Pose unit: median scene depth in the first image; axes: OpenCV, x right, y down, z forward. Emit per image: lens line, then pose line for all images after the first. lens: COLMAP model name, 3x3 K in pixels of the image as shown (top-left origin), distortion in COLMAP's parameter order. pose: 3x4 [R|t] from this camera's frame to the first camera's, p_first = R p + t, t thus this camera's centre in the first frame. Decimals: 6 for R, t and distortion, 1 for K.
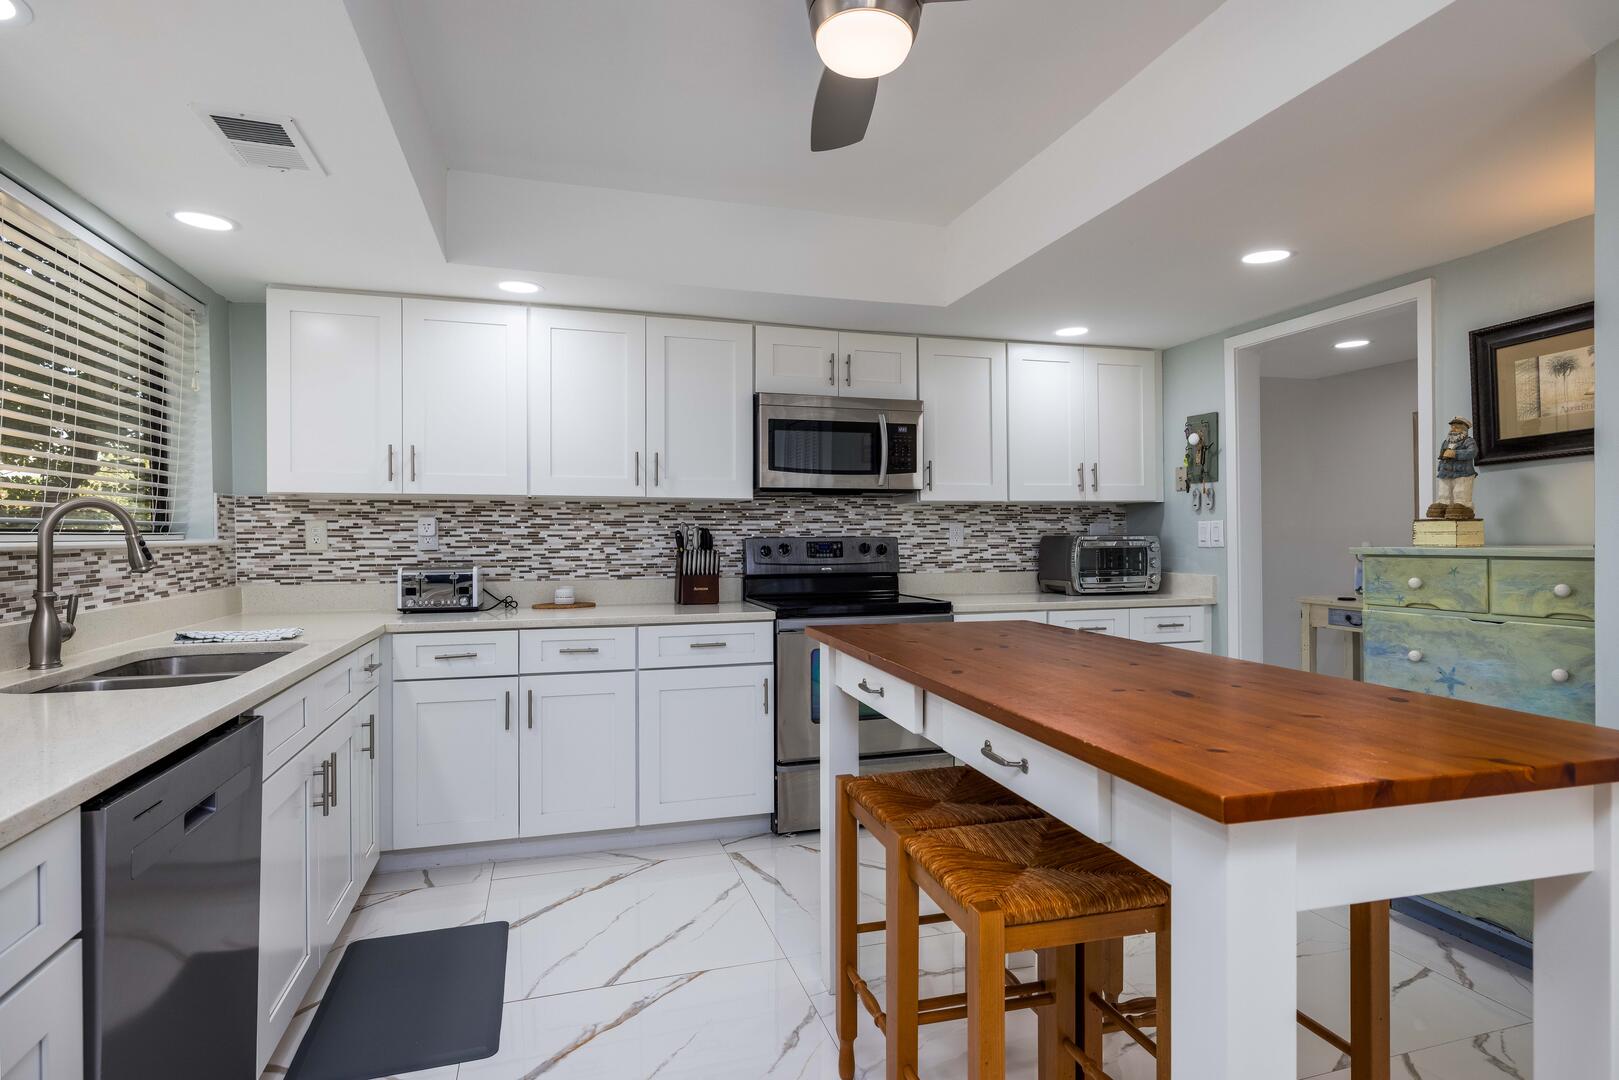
lens RADIAL K [[837.4, 0, 810.7], [0, 837.4, 535.5], [0, 0, 1]] dist [-0.005720, 0.000307]
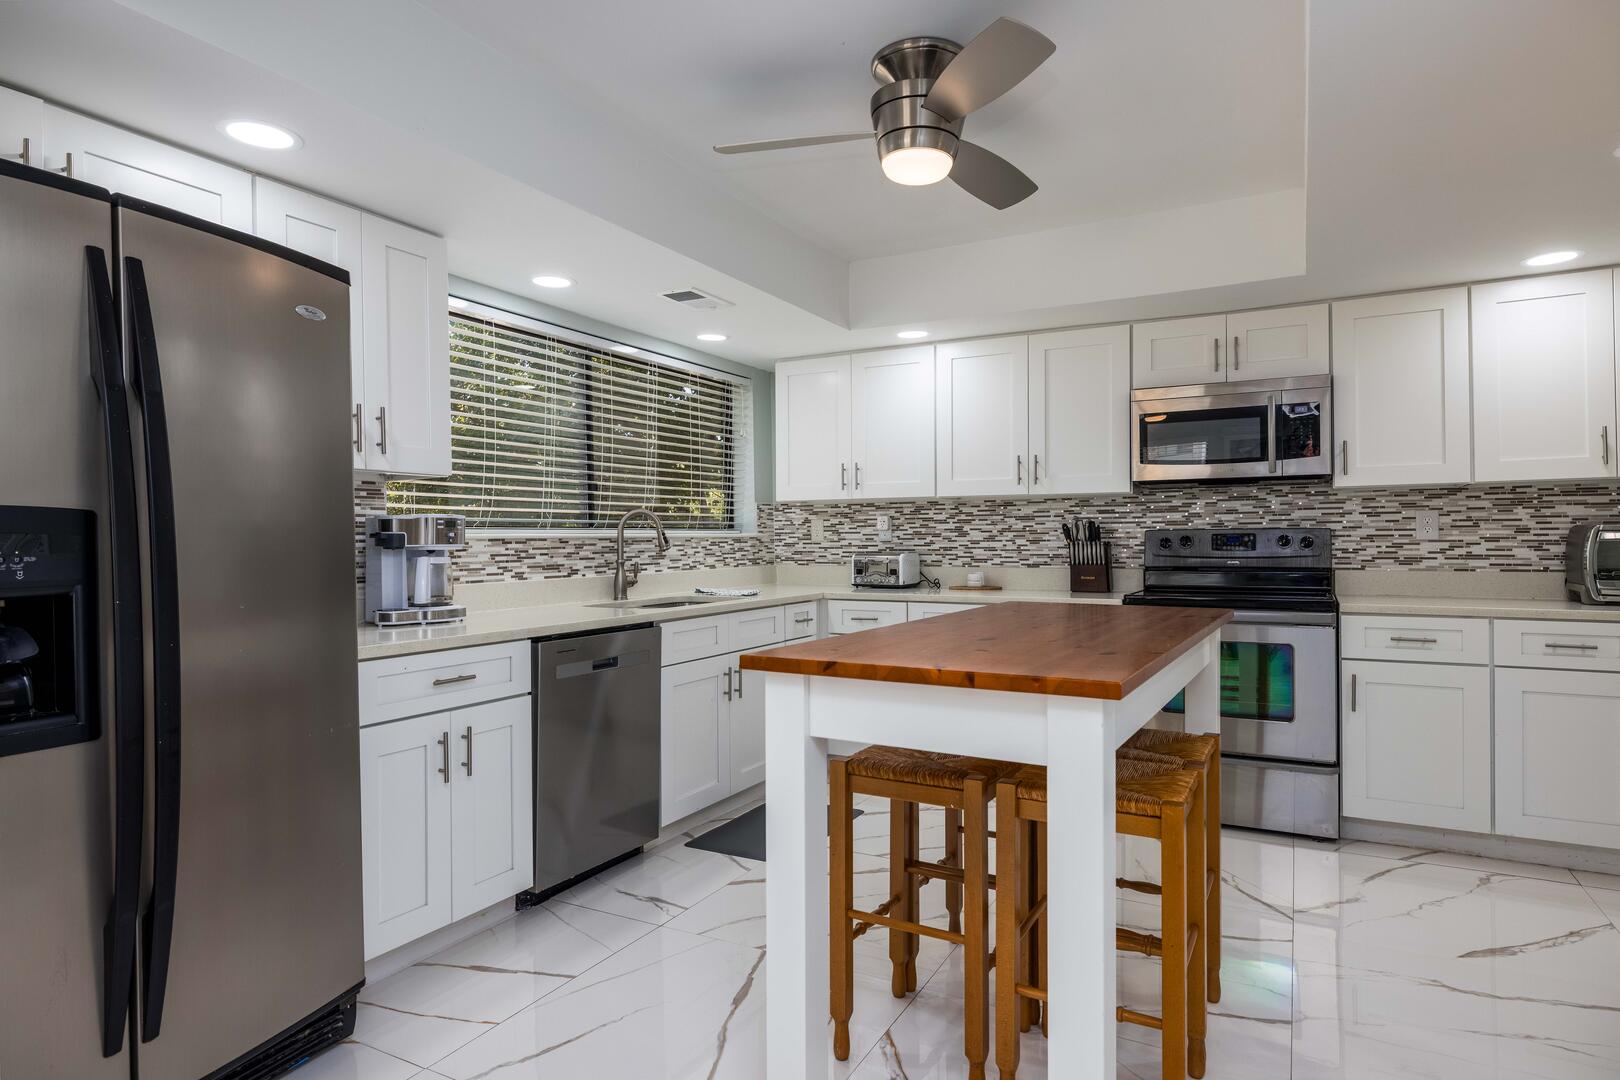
lens RADIAL K [[926.1, 0, 809.5], [0, 926.1, 537.1], [0, 0, 1]] dist [-0.000335, -0.000443]
pose [[0.699755, -0.001909, -0.714381, 0.463806], [0.004839, 0.999986, 0.002067, 0.007177], [0.714367, -0.004903, 0.699754, -0.086295]]
